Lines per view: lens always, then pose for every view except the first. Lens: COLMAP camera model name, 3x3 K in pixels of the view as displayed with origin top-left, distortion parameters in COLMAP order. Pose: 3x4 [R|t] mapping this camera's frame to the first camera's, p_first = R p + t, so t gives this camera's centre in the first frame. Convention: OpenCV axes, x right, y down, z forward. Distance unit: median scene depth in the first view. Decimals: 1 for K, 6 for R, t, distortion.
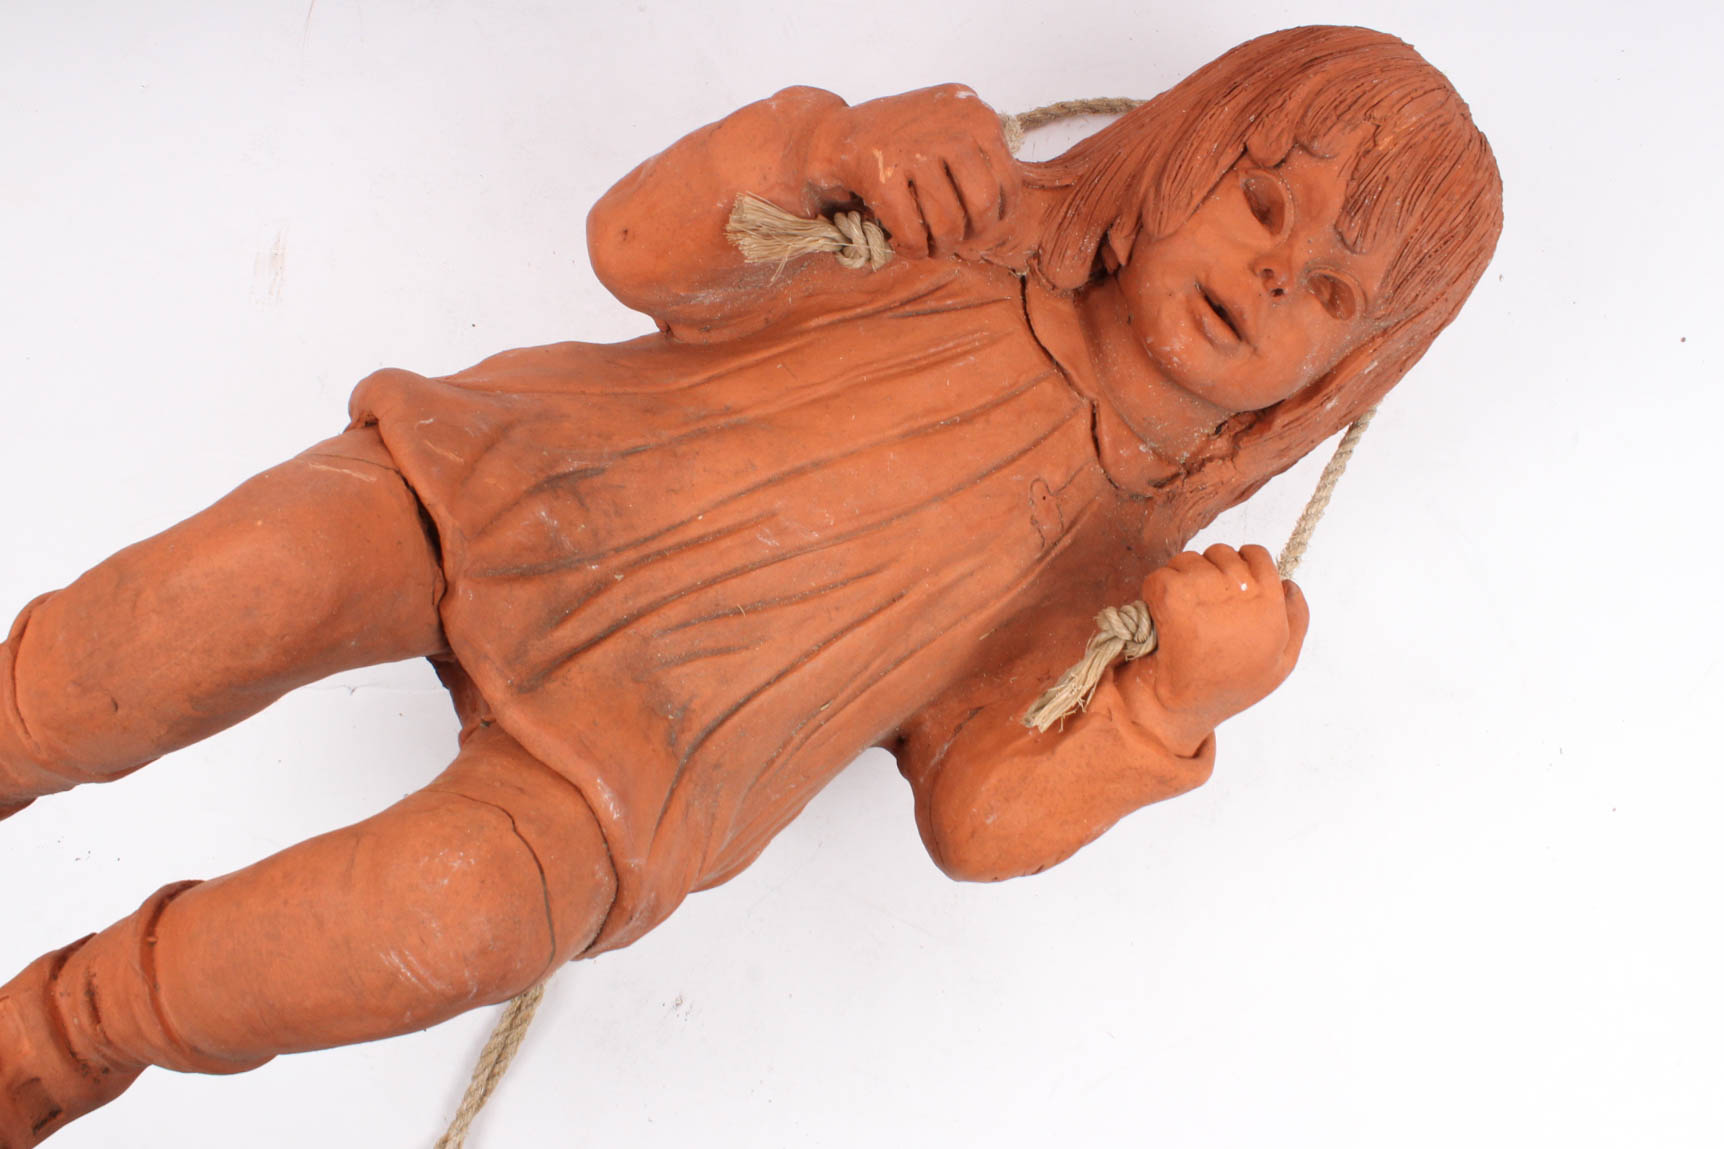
lens RADIAL K [[1520.2, 0, 829.5], [0, 1520.2, 614.3], [0, 0, 1]] dist [-0.173918, 0.013486]
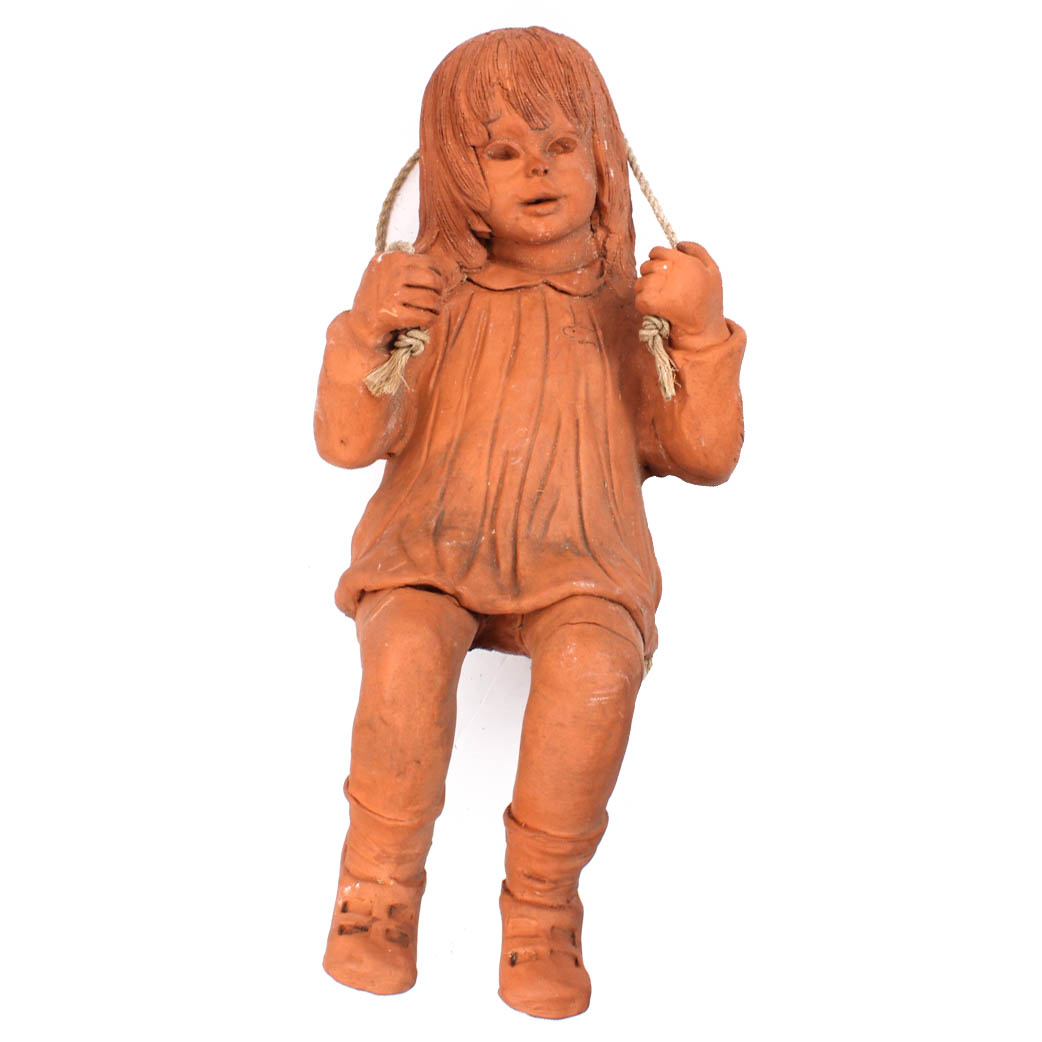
lens RADIAL K [[1510.0, 0, 521.0], [0, 1510.0, 521.0], [0, 0, 1]] dist [-0.220972, -0.084631]
pose [[0.526907, -0.849815, 0.013562, -0.126541], [0.848958, 0.525481, -0.056046, 0.102852], [0.040502, 0.041045, 0.998336, -0.917410]]
